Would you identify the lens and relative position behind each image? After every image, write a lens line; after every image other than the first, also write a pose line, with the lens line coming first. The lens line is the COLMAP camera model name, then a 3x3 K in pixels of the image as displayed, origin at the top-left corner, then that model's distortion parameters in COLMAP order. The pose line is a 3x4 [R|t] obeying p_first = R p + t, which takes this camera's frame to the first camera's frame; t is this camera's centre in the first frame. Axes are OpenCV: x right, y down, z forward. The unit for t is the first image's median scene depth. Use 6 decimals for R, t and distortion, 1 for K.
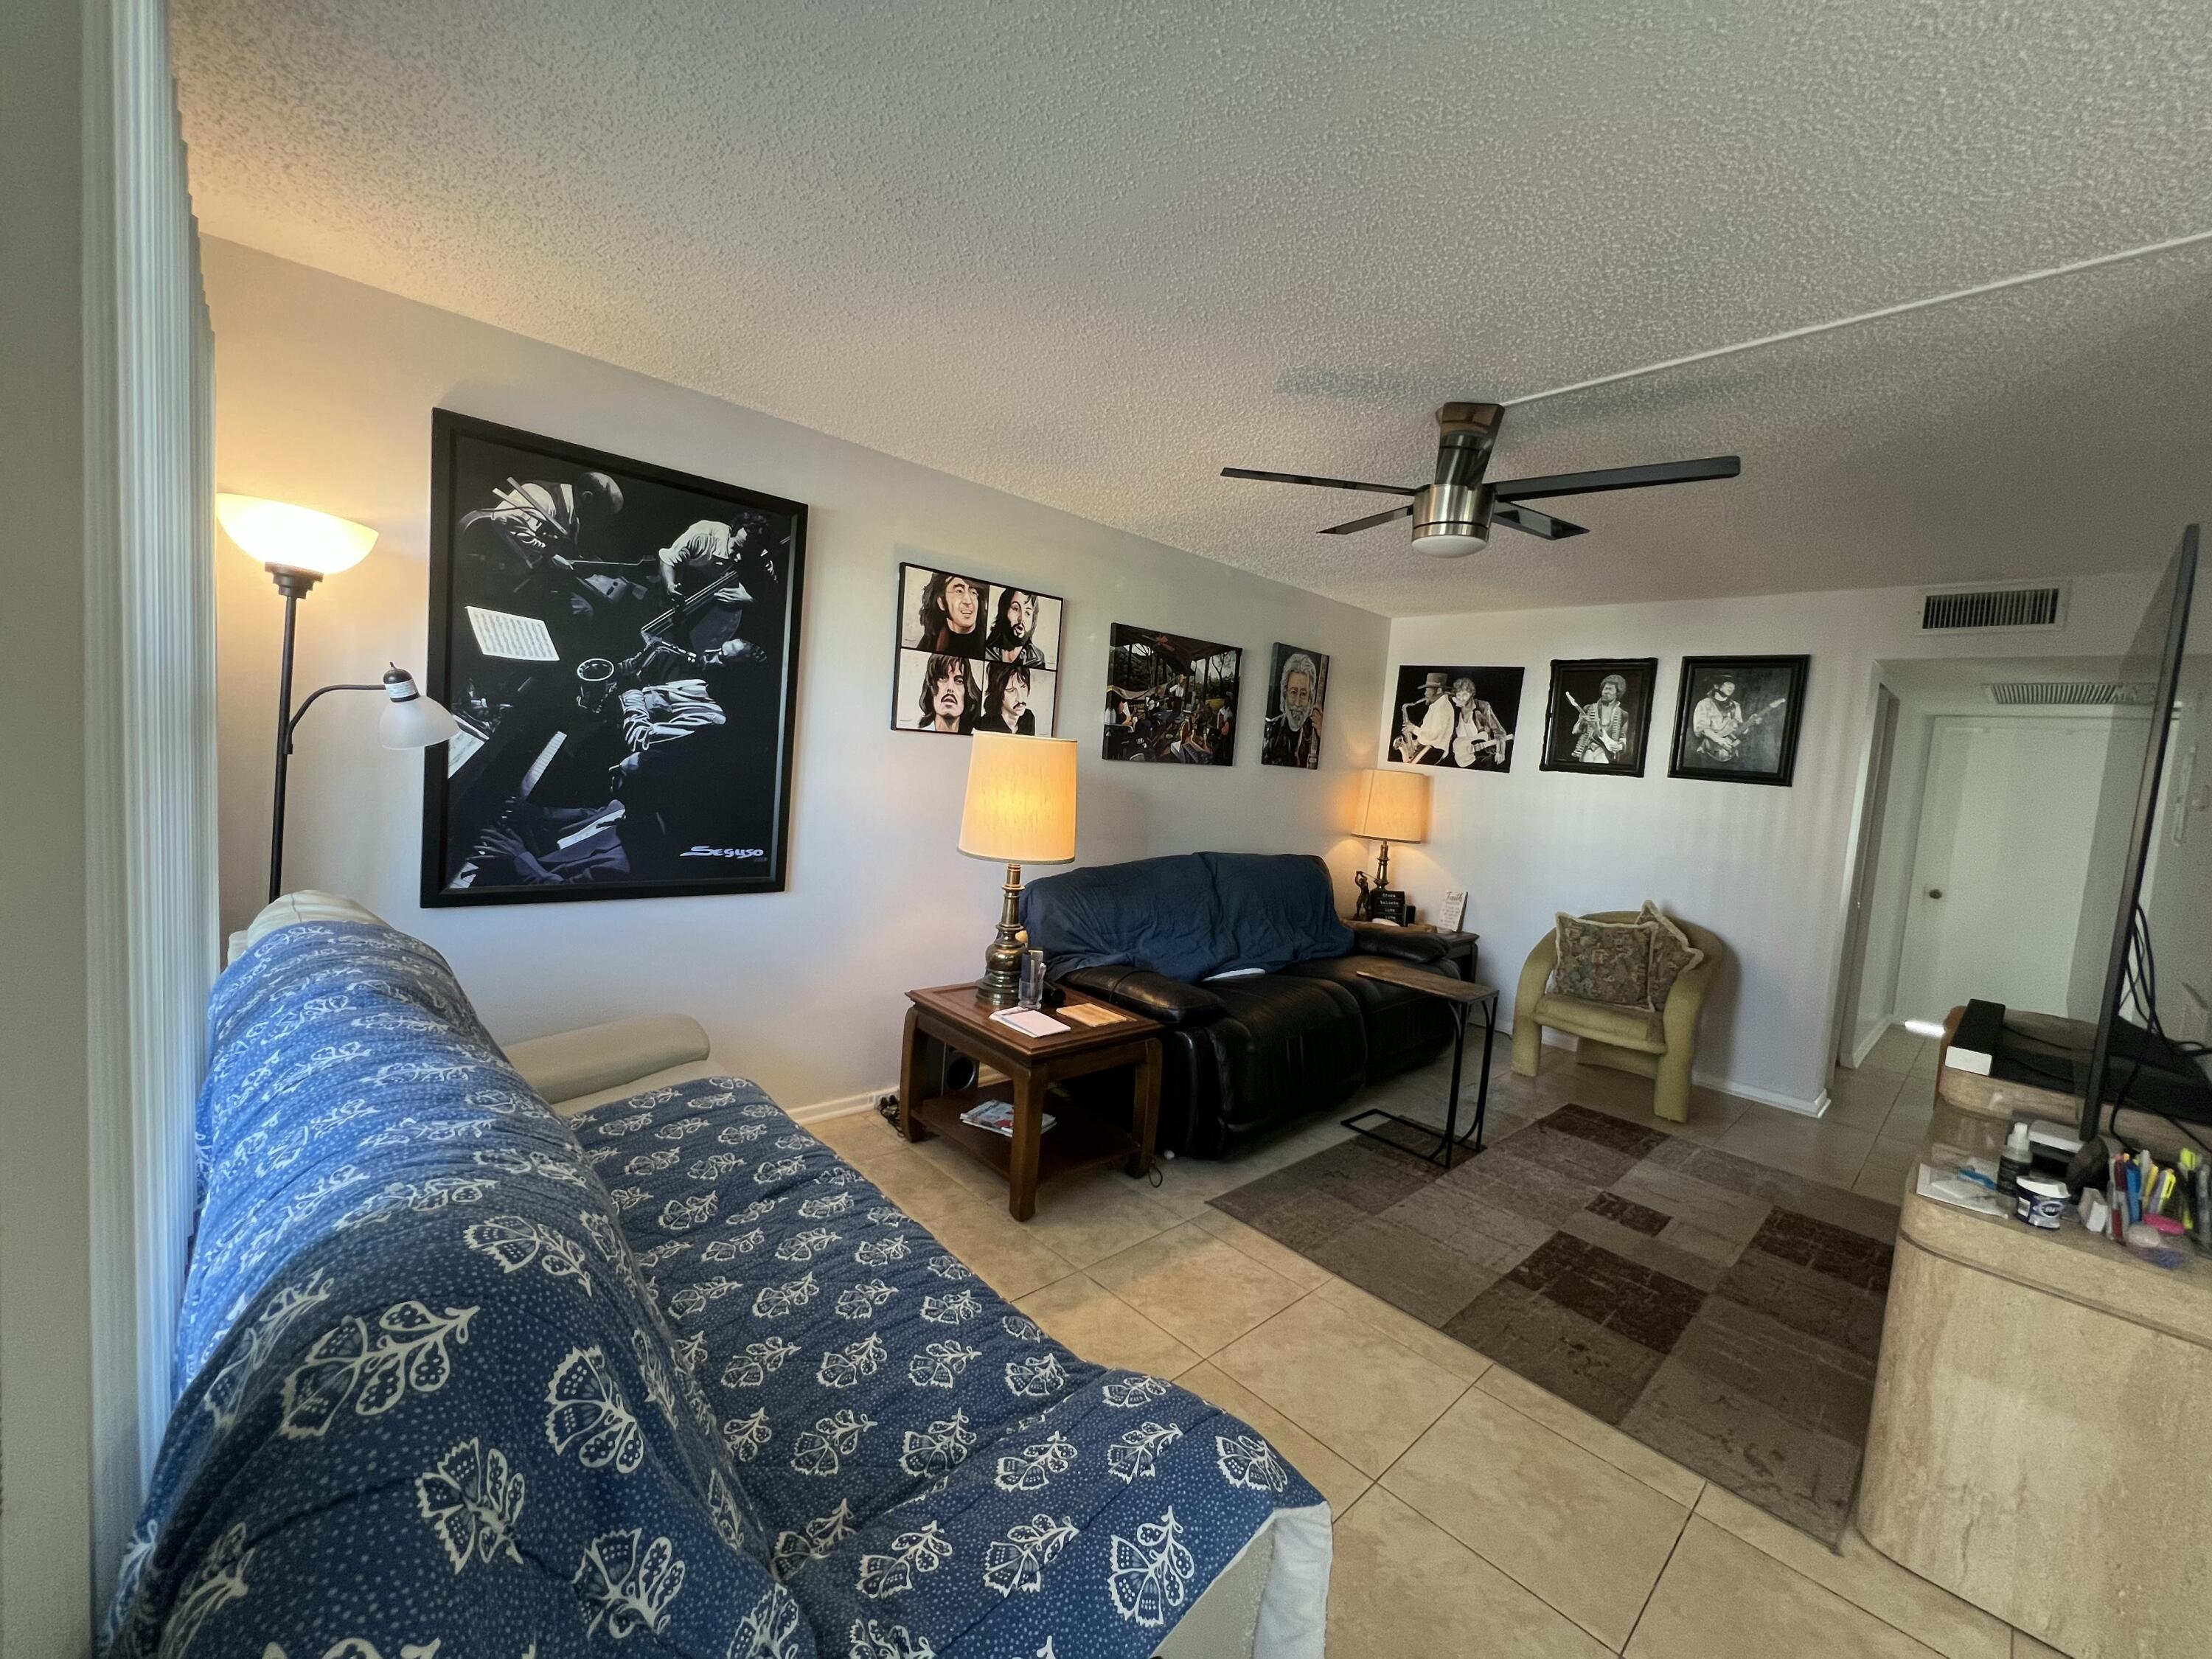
lens RADIAL K [[881.6, 0, 1105.1], [0, 881.6, 829.8], [0, 0, 1]] dist [0.000389, 0.000005]
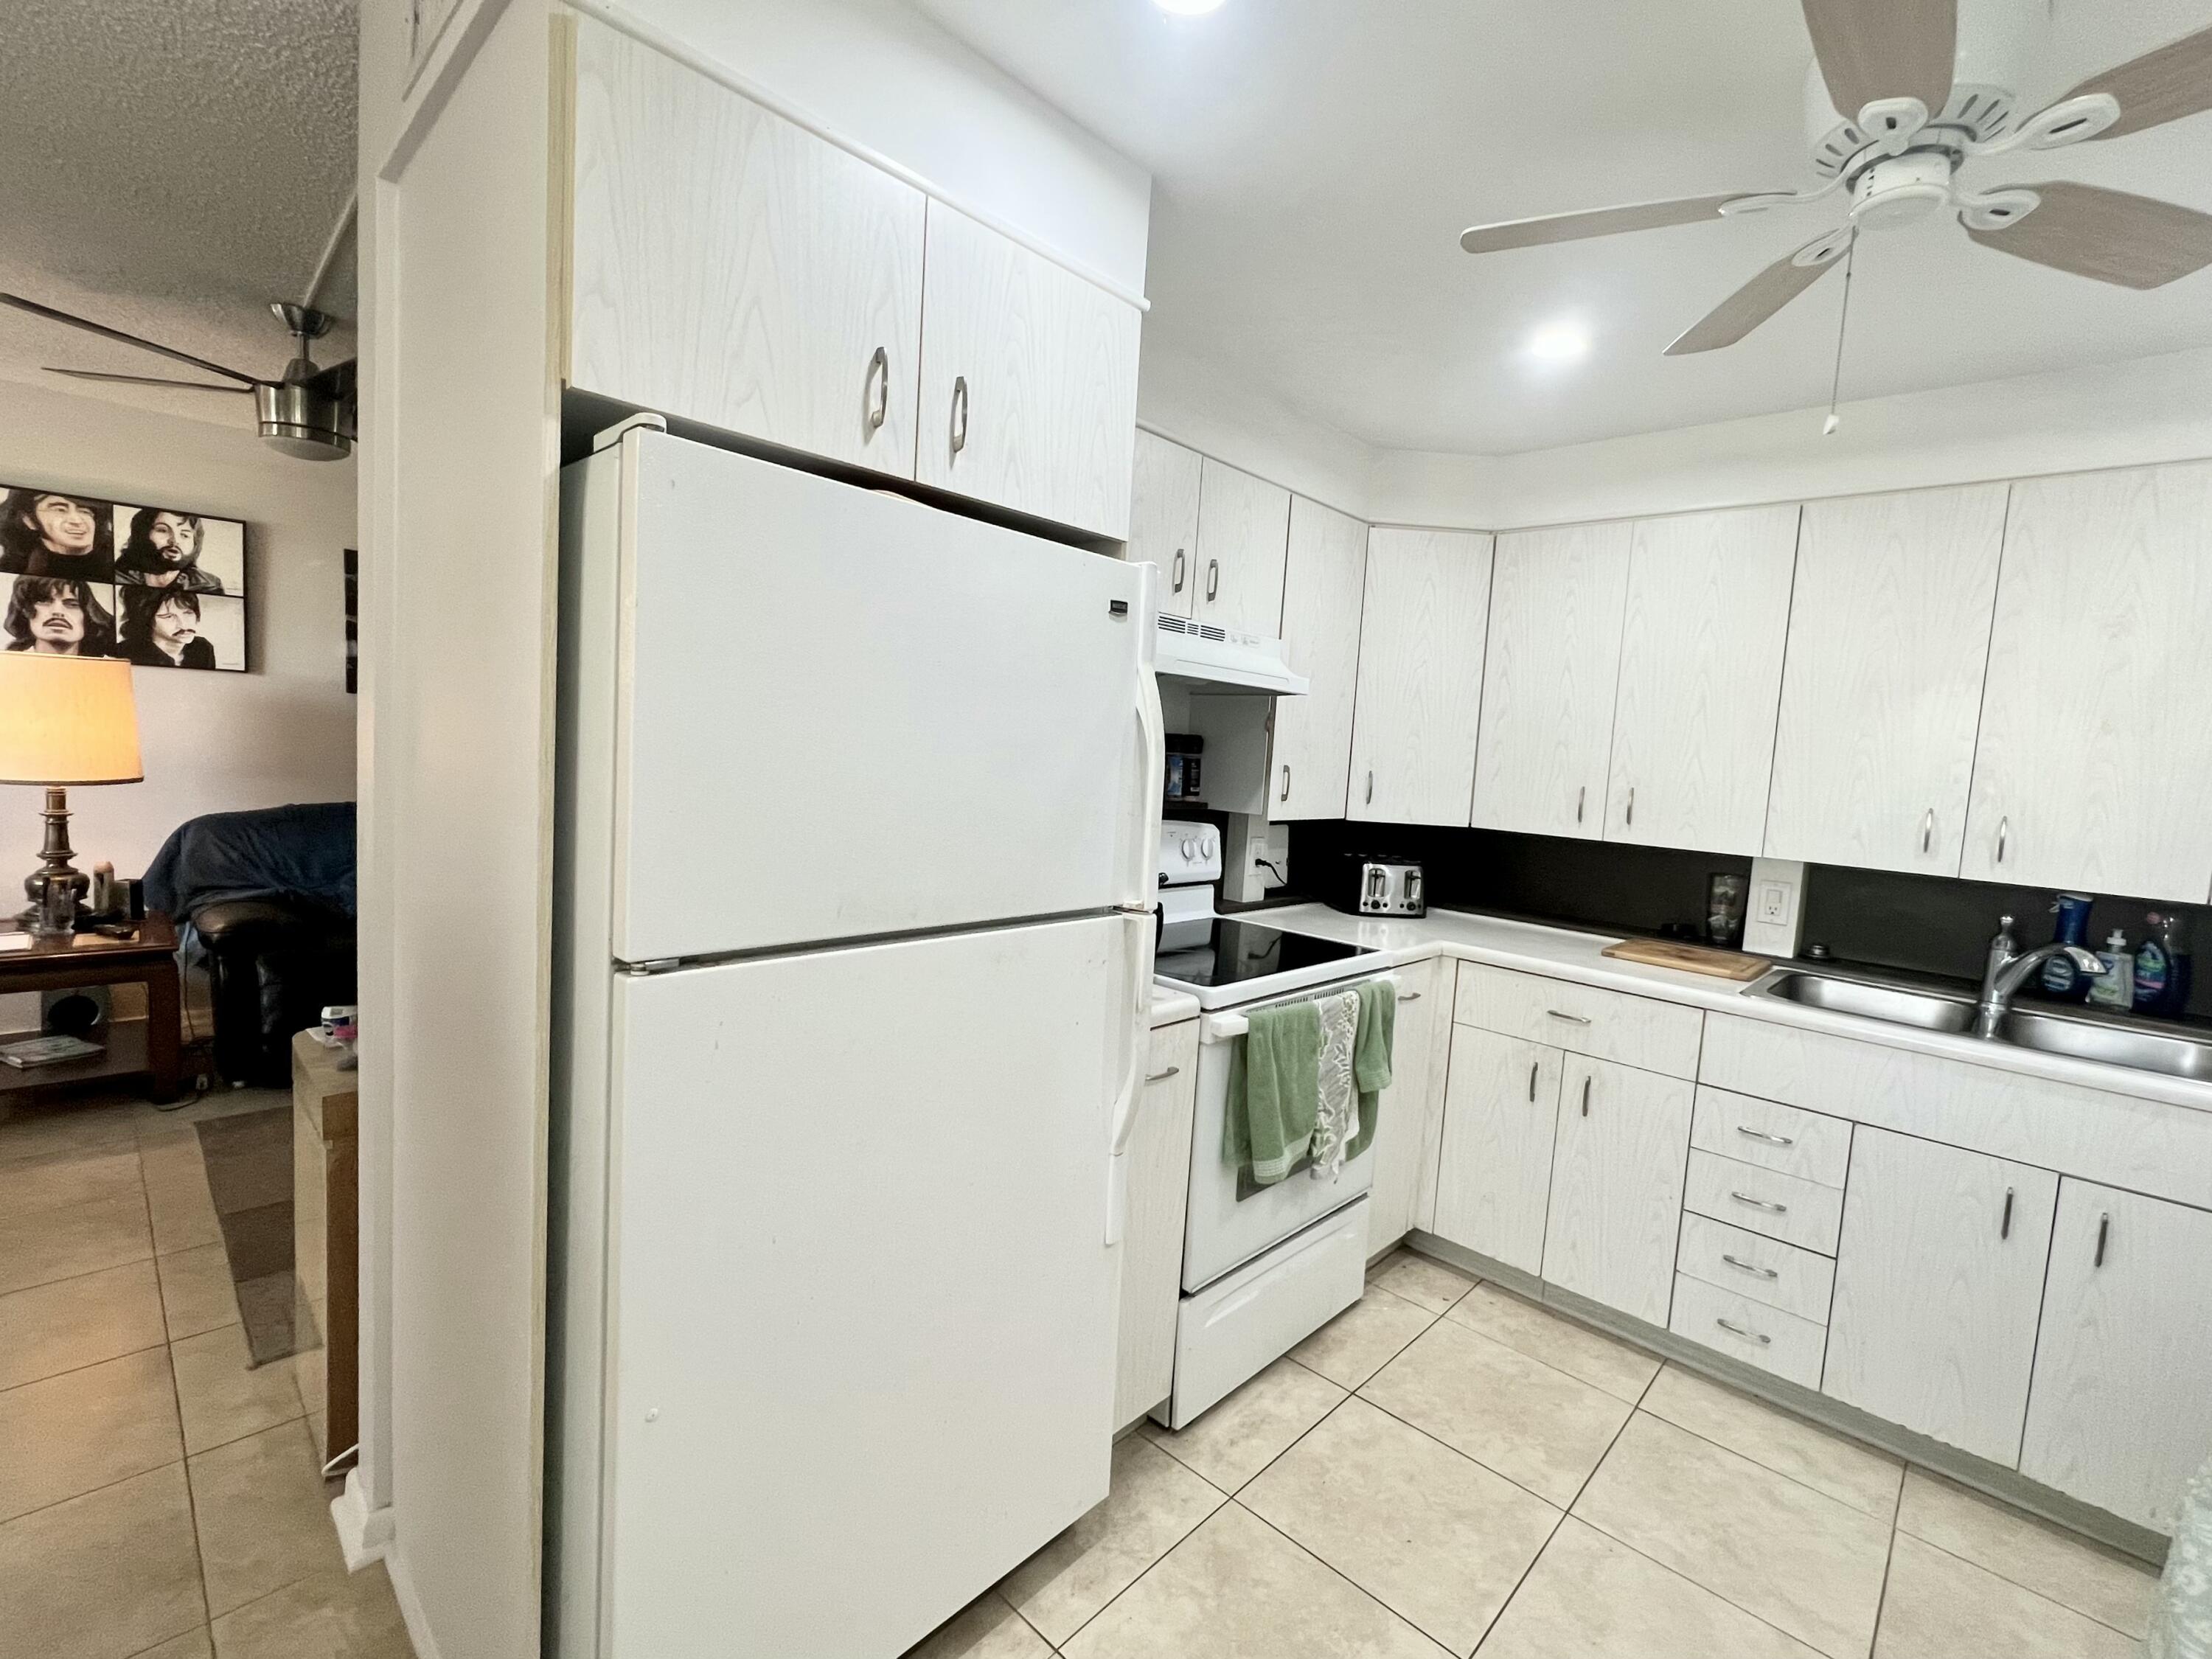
lens RADIAL K [[975.8, 0, 1107.4], [0, 975.8, 825.0], [0, 0, 1]] dist [0.000202, -0.000090]
pose [[0.998165, -0.020773, 0.056878, 0.870806], [0.020497, 0.999775, 0.005441, 0.085176], [-0.056978, -0.004265, 0.998366, -0.118335]]
